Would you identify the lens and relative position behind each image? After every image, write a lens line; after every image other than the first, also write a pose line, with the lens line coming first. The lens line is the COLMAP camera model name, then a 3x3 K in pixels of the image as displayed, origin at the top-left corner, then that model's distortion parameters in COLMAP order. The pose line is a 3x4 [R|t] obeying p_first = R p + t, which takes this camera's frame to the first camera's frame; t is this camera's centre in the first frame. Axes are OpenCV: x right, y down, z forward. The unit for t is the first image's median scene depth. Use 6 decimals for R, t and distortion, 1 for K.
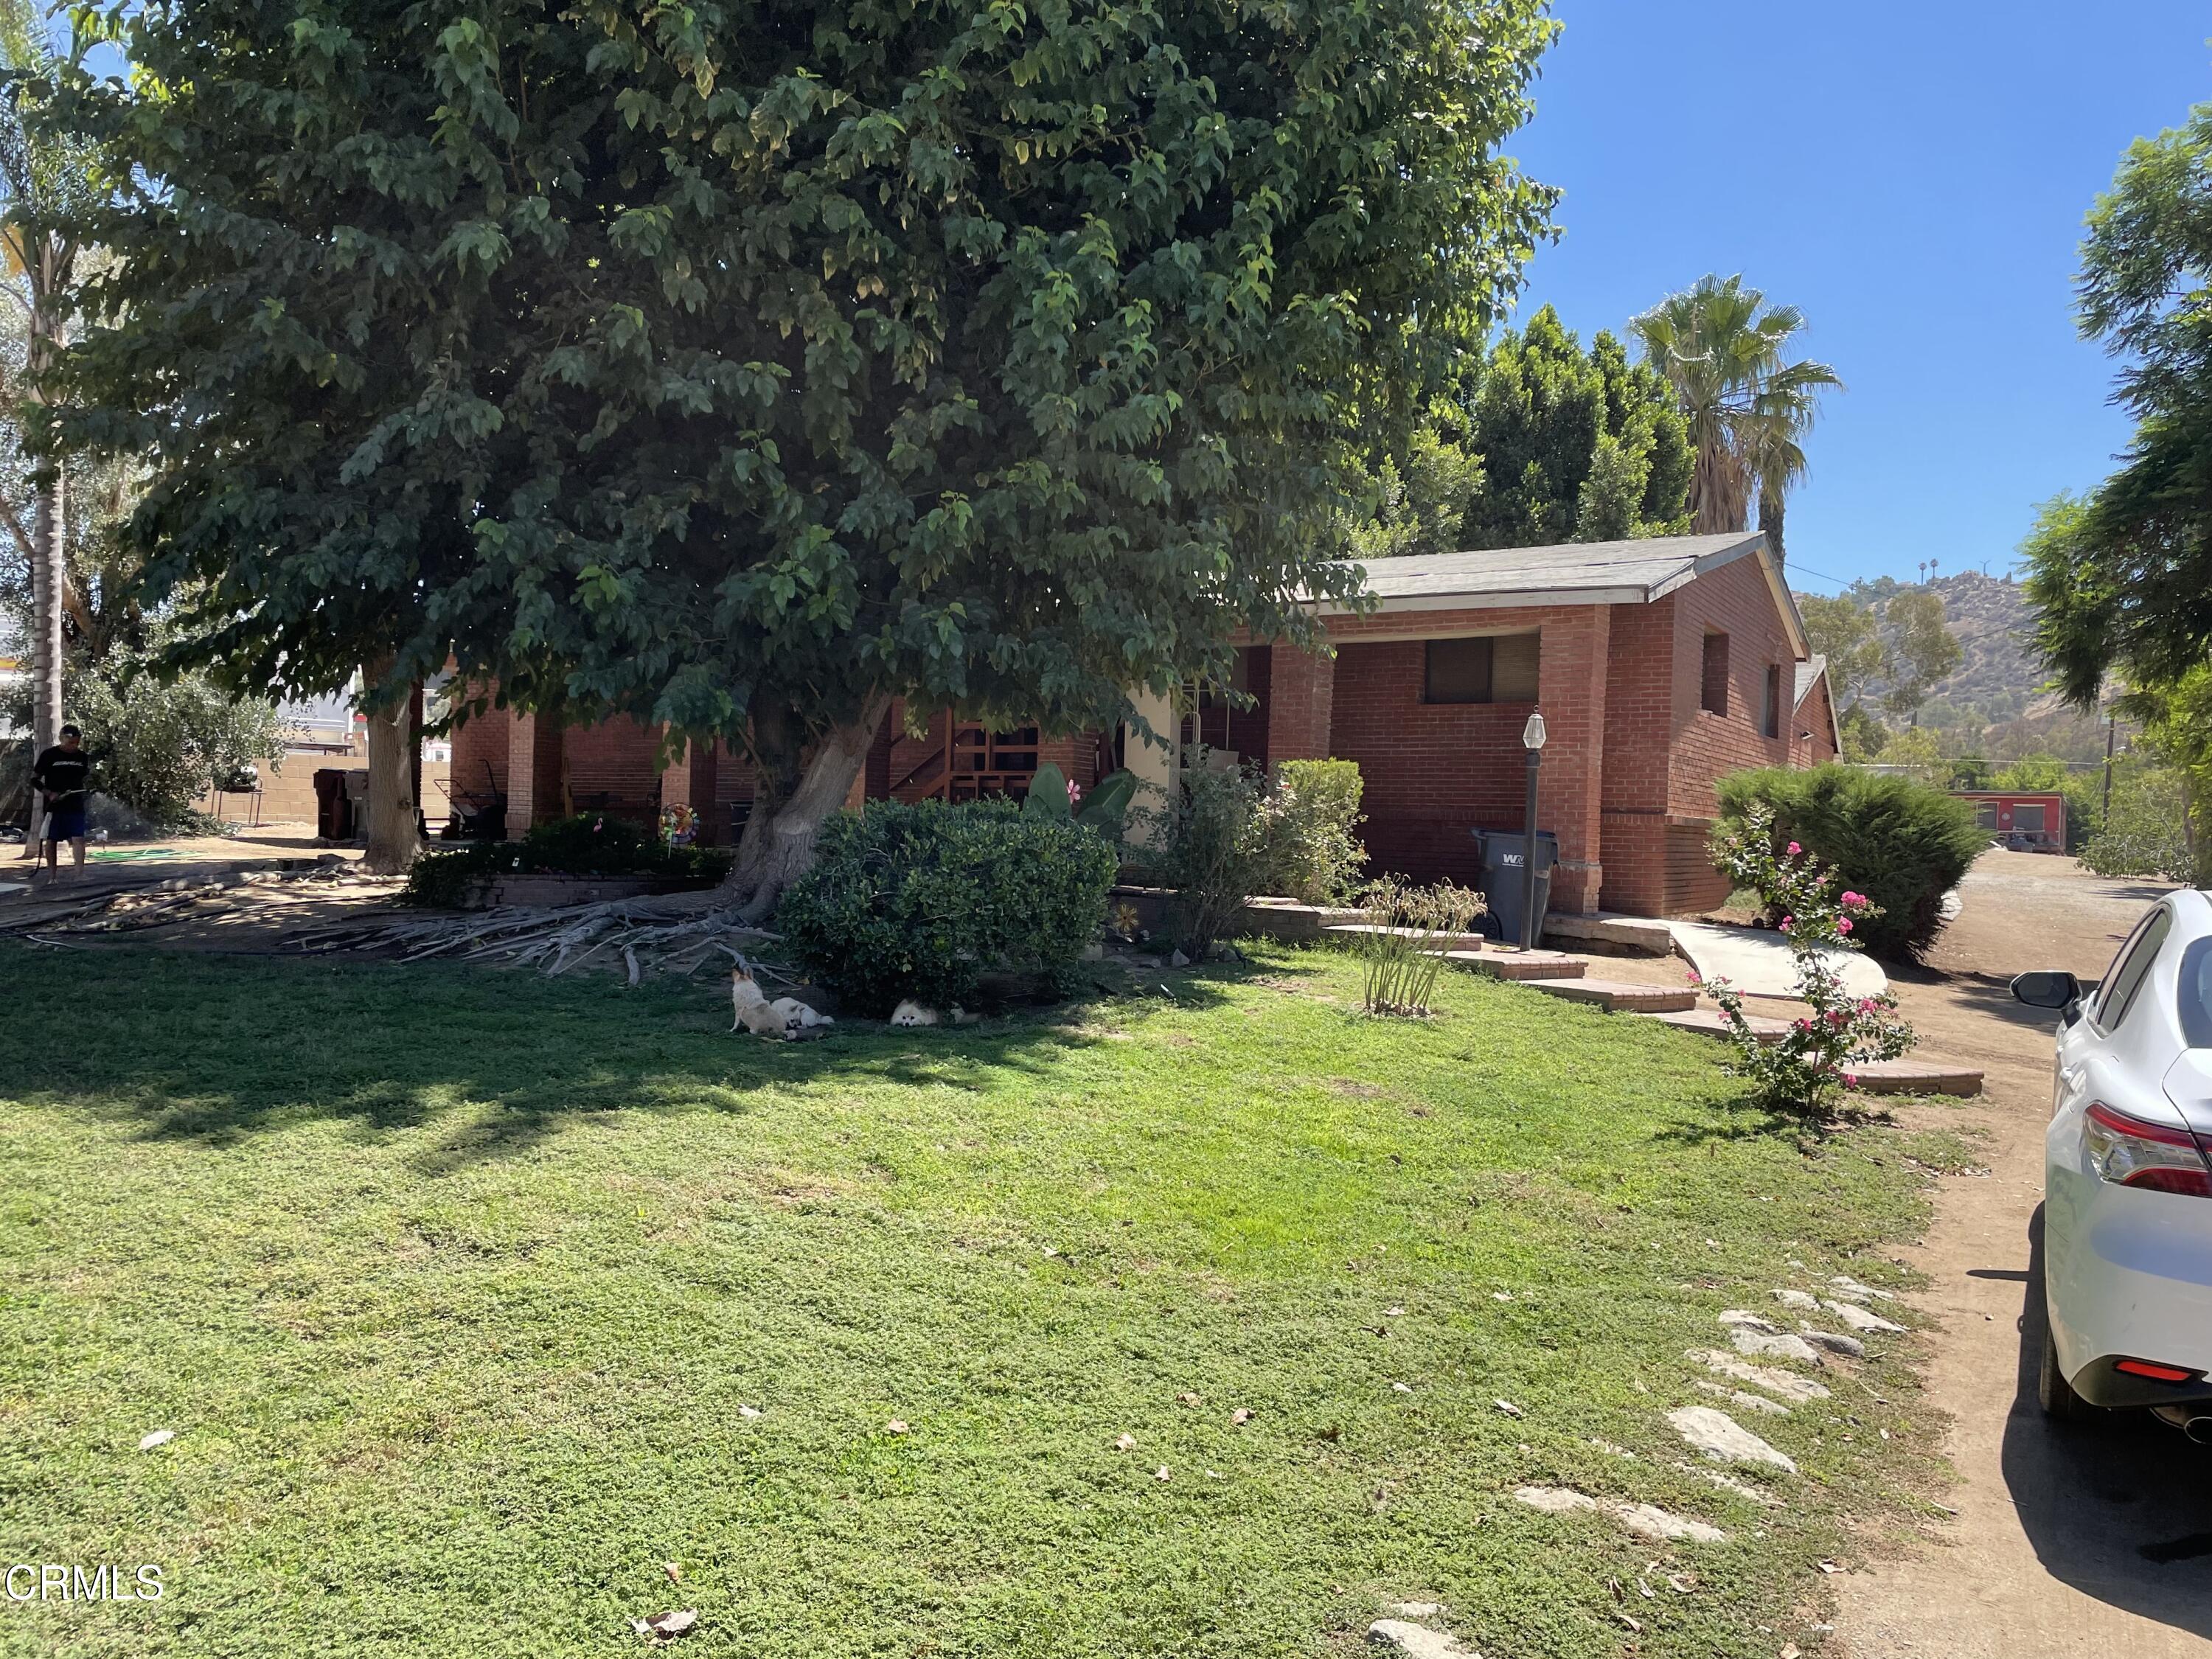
lens RADIAL K [[1680.6, 0, 1100.2], [0, 1680.6, 874.5], [0, 0, 1]] dist [0.026235, -0.005301]
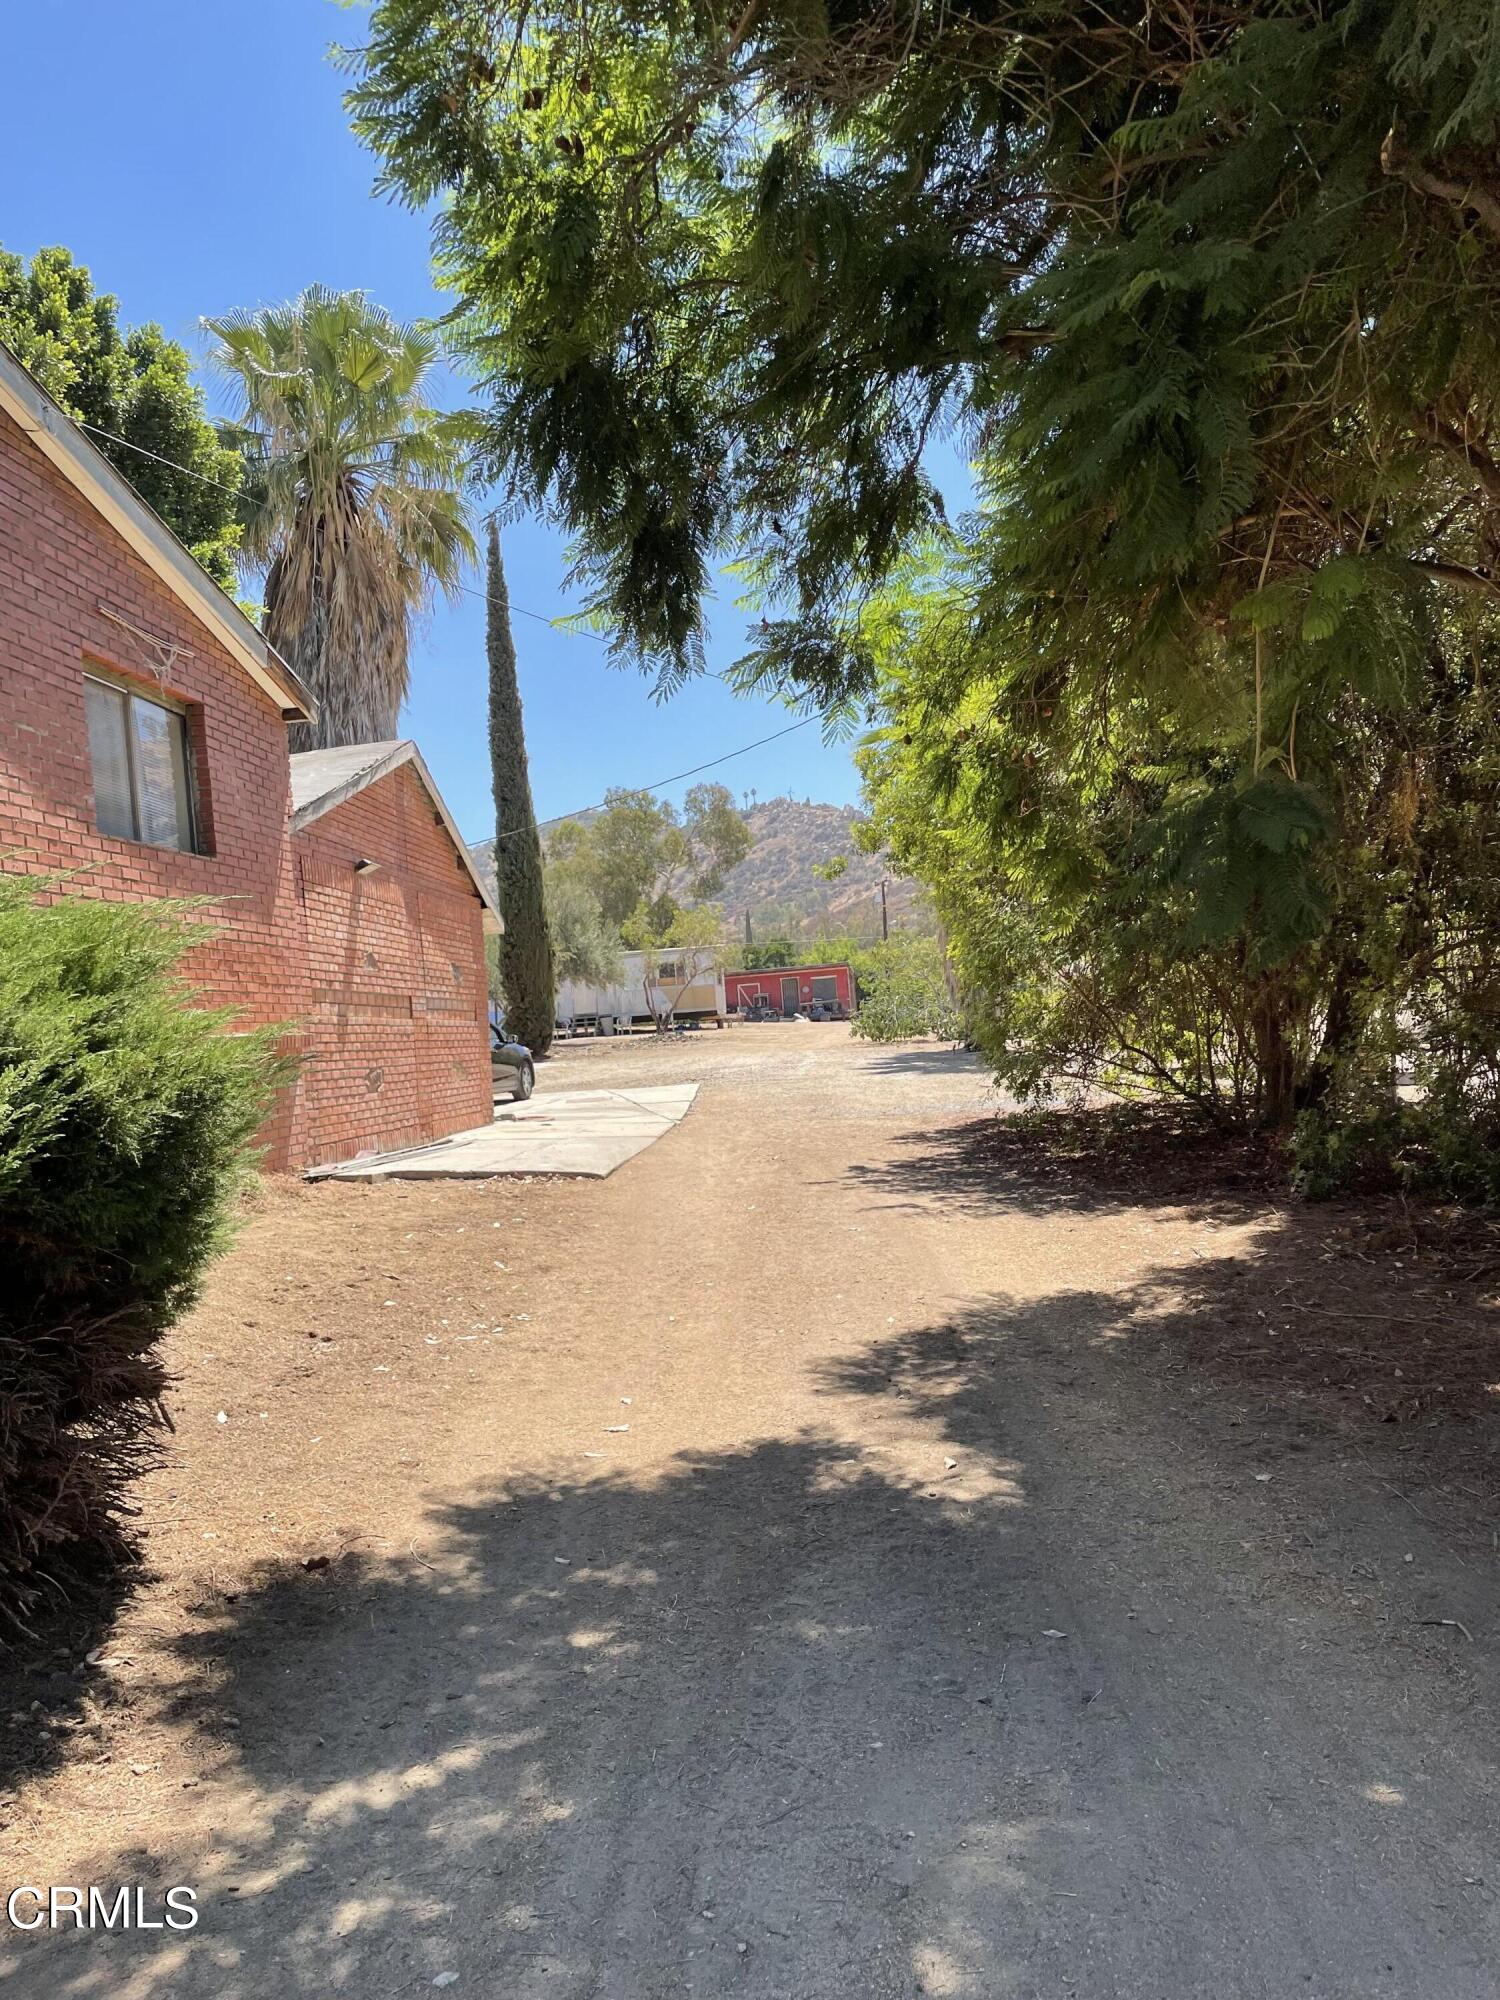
lens RADIAL K [[1519.5, 0, 750.0], [0, 1519.5, 1000.0], [0, 0, 1]] dist [0.026235, -0.005301]
pose [[0.901099, -0.087148, 0.424765, 0.418492], [0.110510, 0.993403, -0.030622, -0.009755], [-0.419294, 0.074535, 0.904786, 0.651328]]
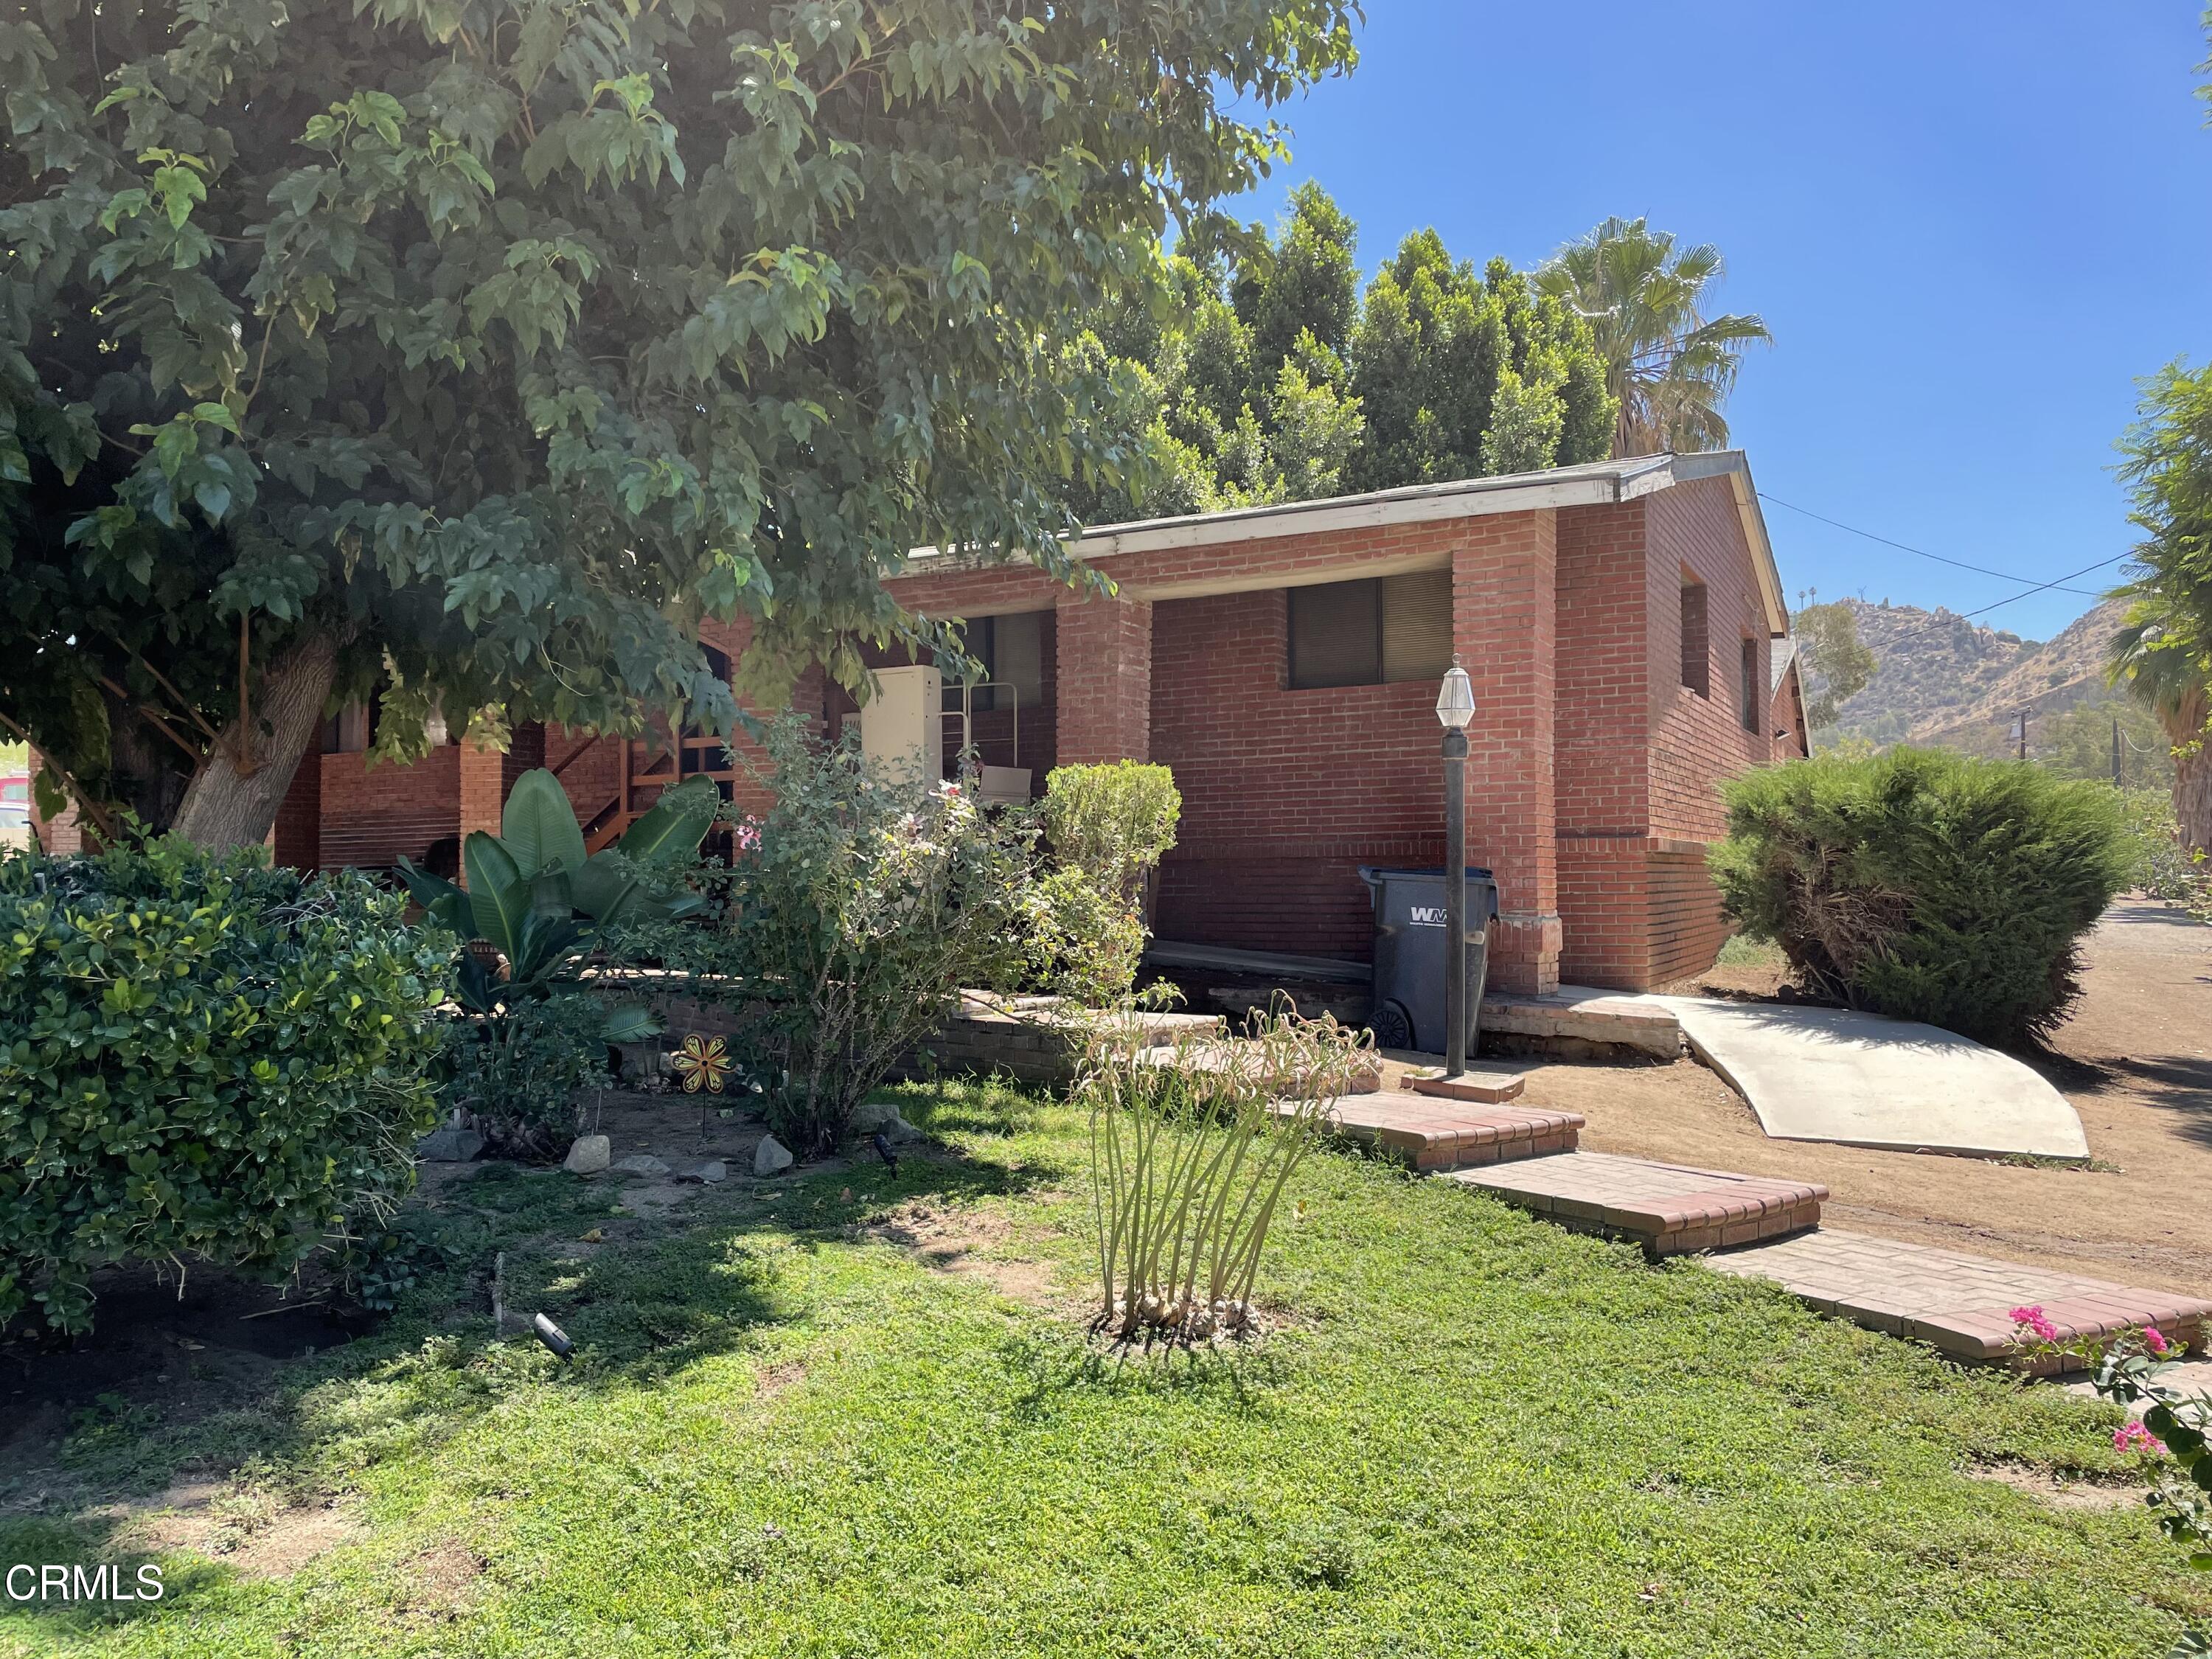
lens RADIAL K [[1719.7, 0, 1106.0], [0, 1719.7, 829.5], [0, 0, 1]] dist [-0.008393, -0.001836]
pose [[0.997533, -0.033686, 0.061586, 0.074359], [0.037053, 0.997833, -0.054374, -0.008796], [-0.059621, 0.056521, 0.996620, 0.312589]]
